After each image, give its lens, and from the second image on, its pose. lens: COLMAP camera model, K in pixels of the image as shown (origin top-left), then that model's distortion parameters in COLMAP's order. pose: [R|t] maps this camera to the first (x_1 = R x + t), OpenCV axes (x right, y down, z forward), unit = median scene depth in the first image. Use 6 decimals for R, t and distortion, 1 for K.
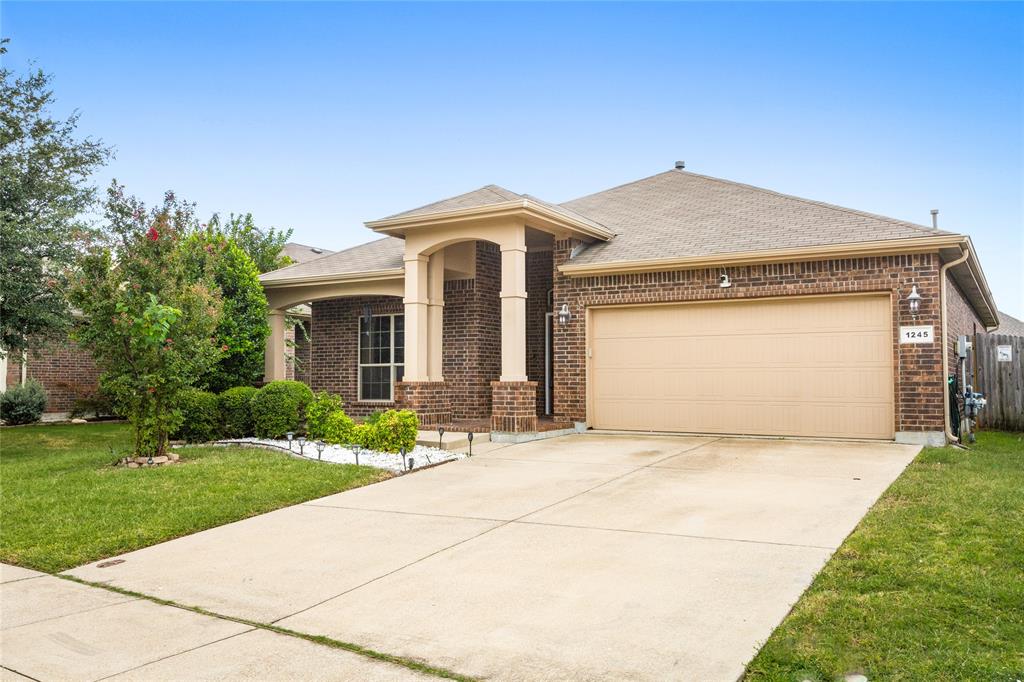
lens RADIAL K [[832.5, 0, 510.7], [0, 832.5, 342.2], [0, 0, 1]] dist [-0.007982, -0.000897]
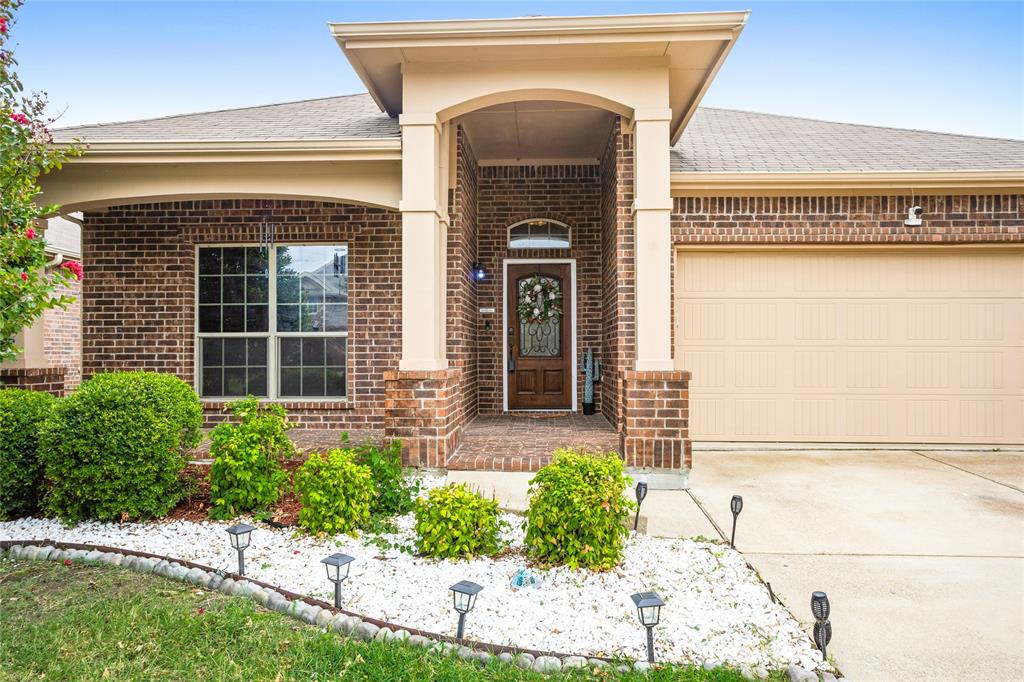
lens RADIAL K [[708.5, 0, 513.0], [0, 708.5, 340.5], [0, 0, 1]] dist [-0.001114, 0.001984]
pose [[0.878339, 0.007515, 0.477979, -0.281354], [-0.023990, 0.999309, 0.028373, 0.016650], [-0.477436, -0.036388, 0.877913, 0.623540]]
